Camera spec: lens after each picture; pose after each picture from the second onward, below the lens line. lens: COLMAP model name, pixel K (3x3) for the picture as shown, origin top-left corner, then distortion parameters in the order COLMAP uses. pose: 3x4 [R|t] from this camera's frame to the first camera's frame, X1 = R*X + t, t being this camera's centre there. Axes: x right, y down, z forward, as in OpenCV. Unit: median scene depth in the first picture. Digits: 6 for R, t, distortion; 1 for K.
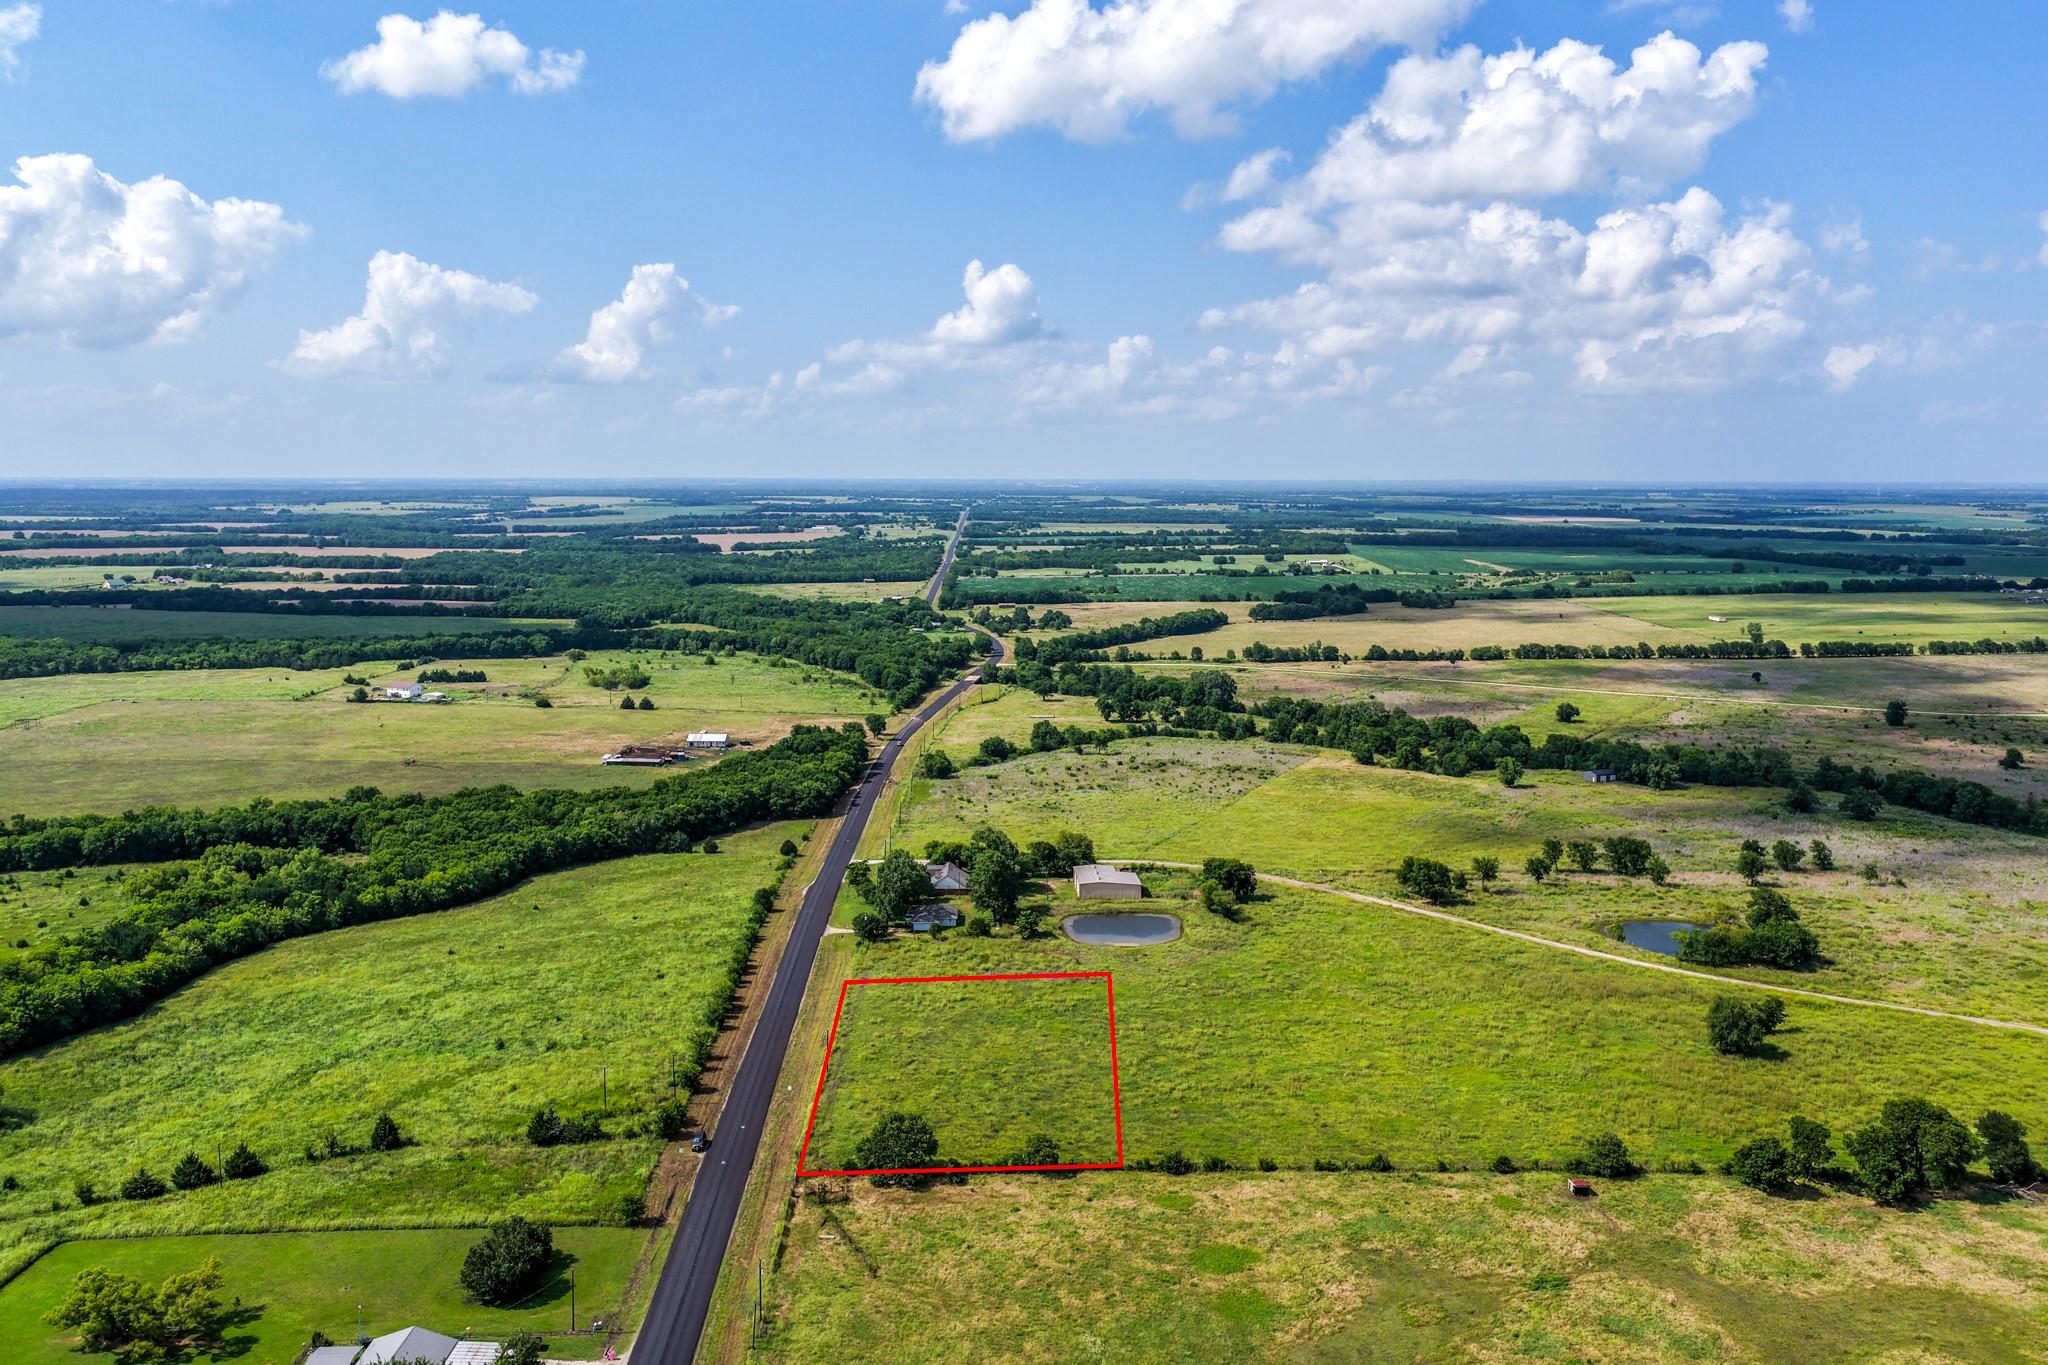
lens RADIAL K [[1728.5, 0, 1024.0], [0, 1728.5, 682.5], [0, 0, 1]] dist [-0.027612, 0.072259]
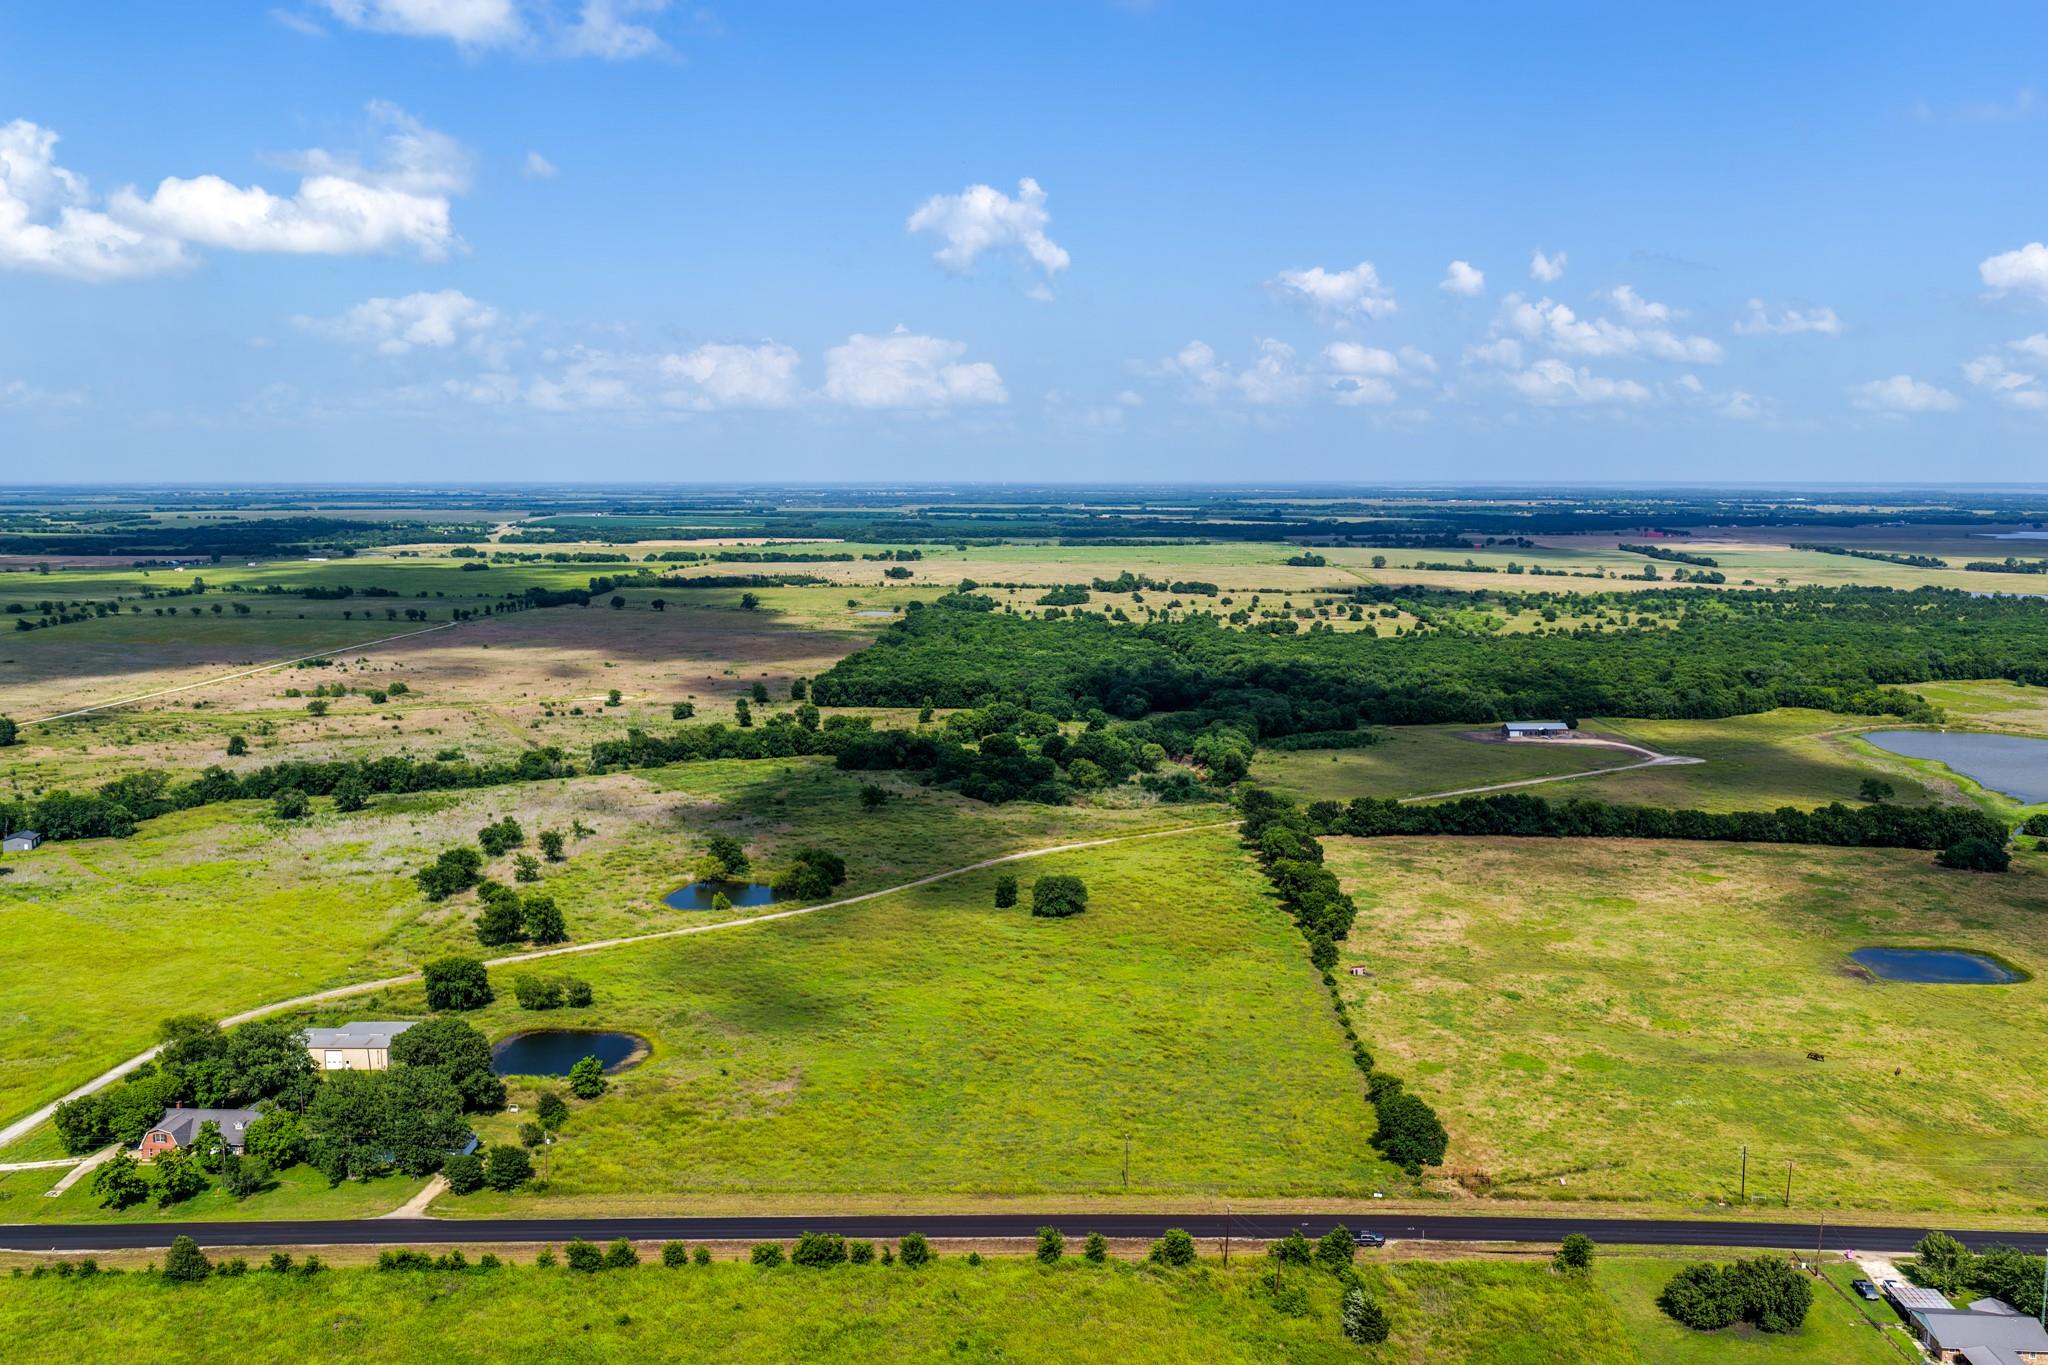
lens RADIAL K [[1748.0, 0, 1054.0], [0, 1748.0, 691.0], [0, 0, 1]] dist [-0.000240, -0.001667]
pose [[0.052076, -0.125305, 0.990751, -0.791936], [0.119953, 0.985699, 0.118361, -0.097335], [-0.991413, 0.112679, 0.066362, 0.821372]]
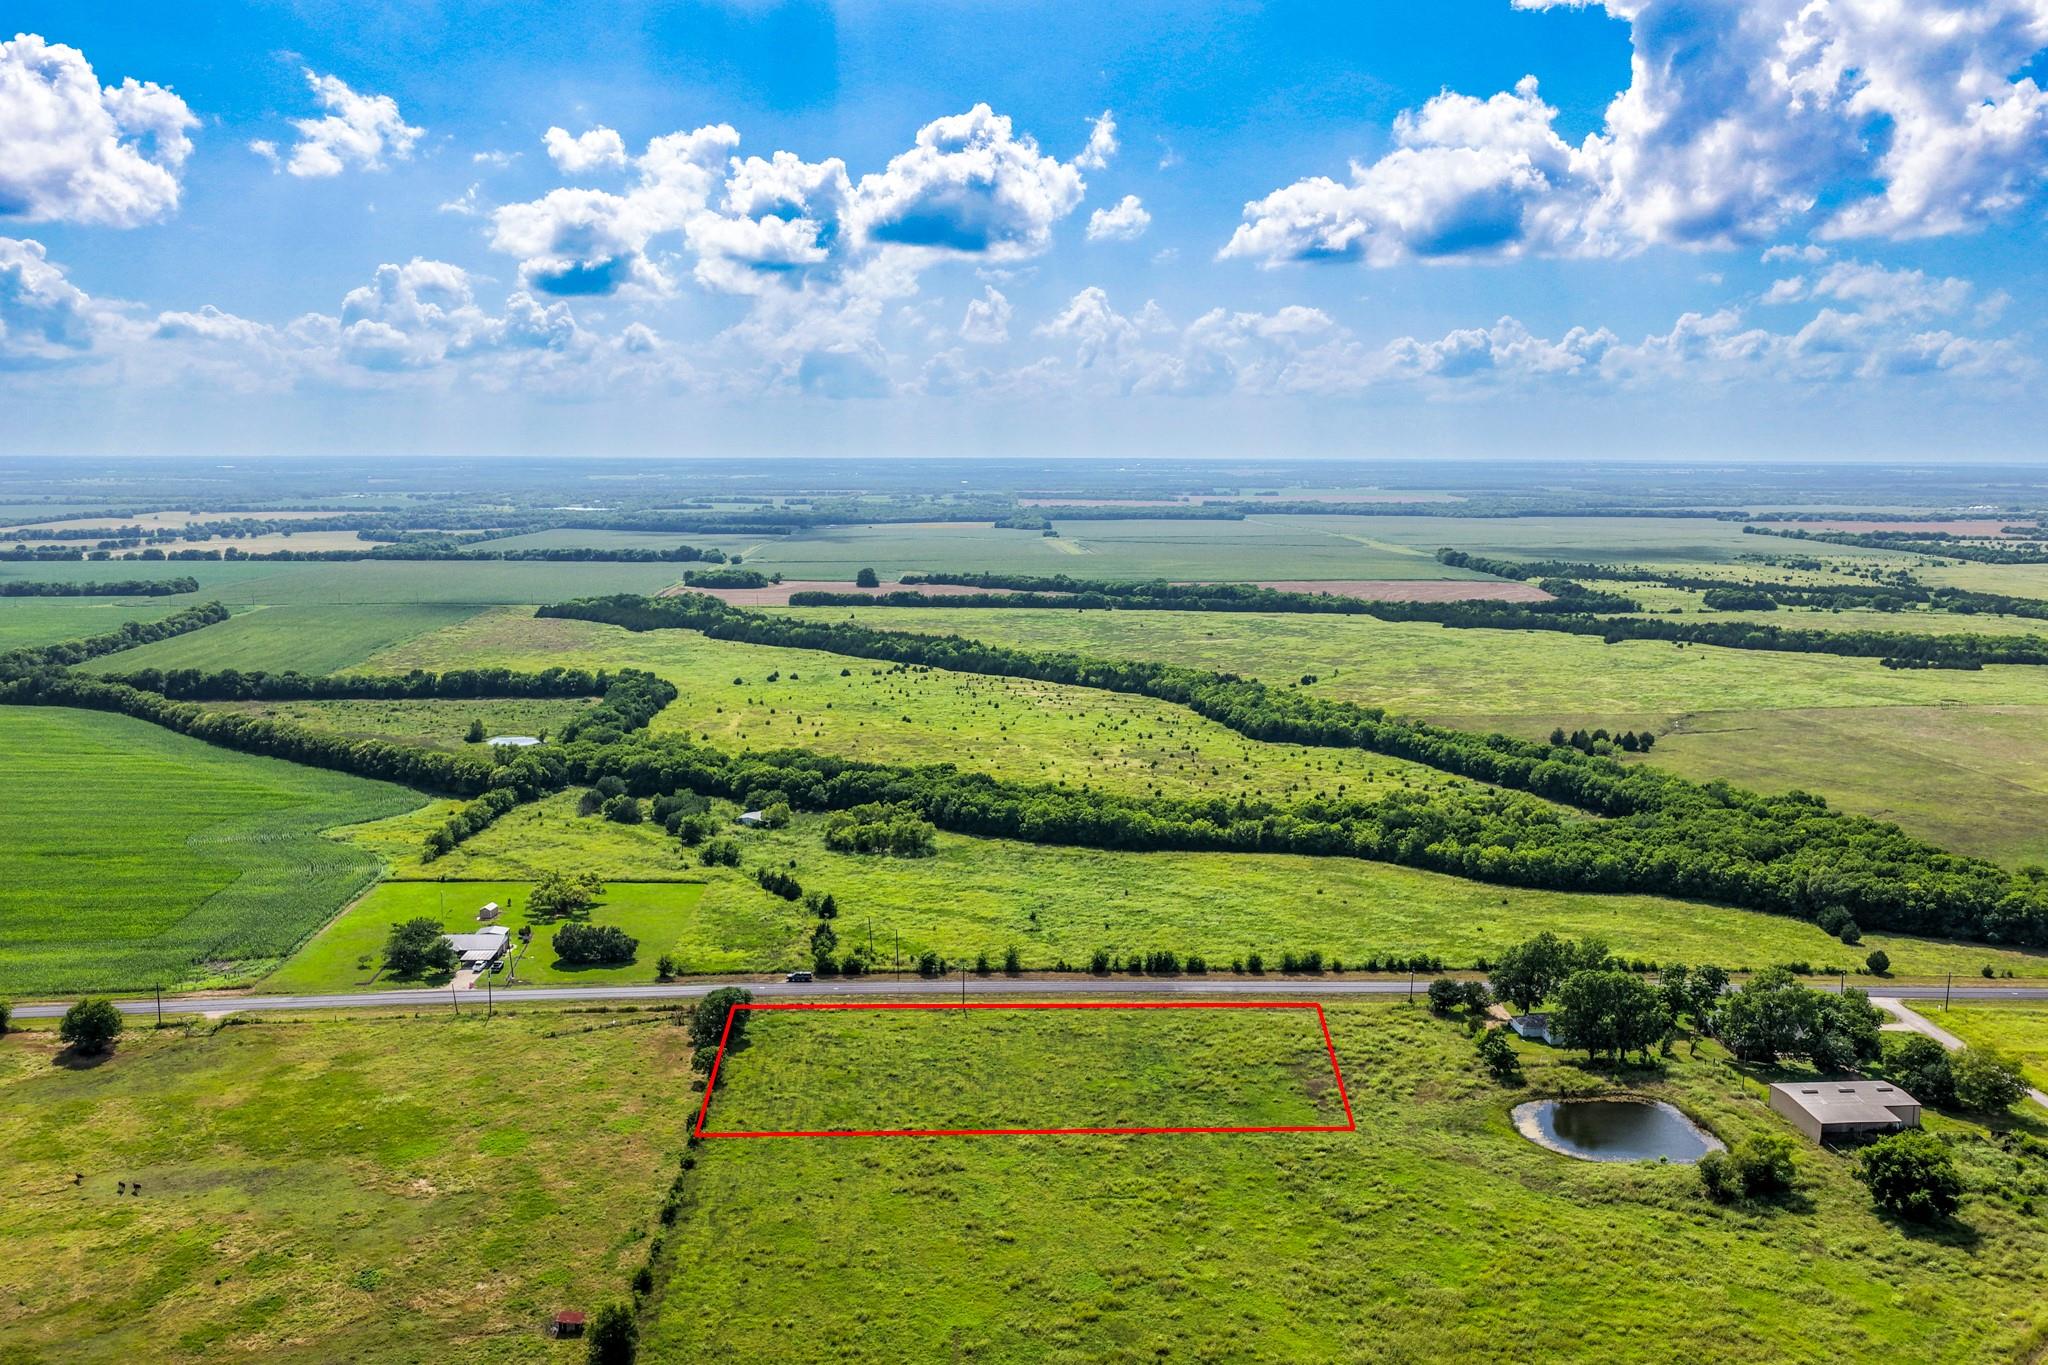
lens RADIAL K [[1696.5, 0, 1015.4], [0, 1696.5, 684.1], [0, 0, 1]] dist [-0.002630, 0.008767]
pose [[0.026770, 0.133586, -0.990676, 0.790639], [-0.124746, 0.983730, 0.129278, -0.097999], [0.991828, 0.120122, 0.042999, 0.830565]]
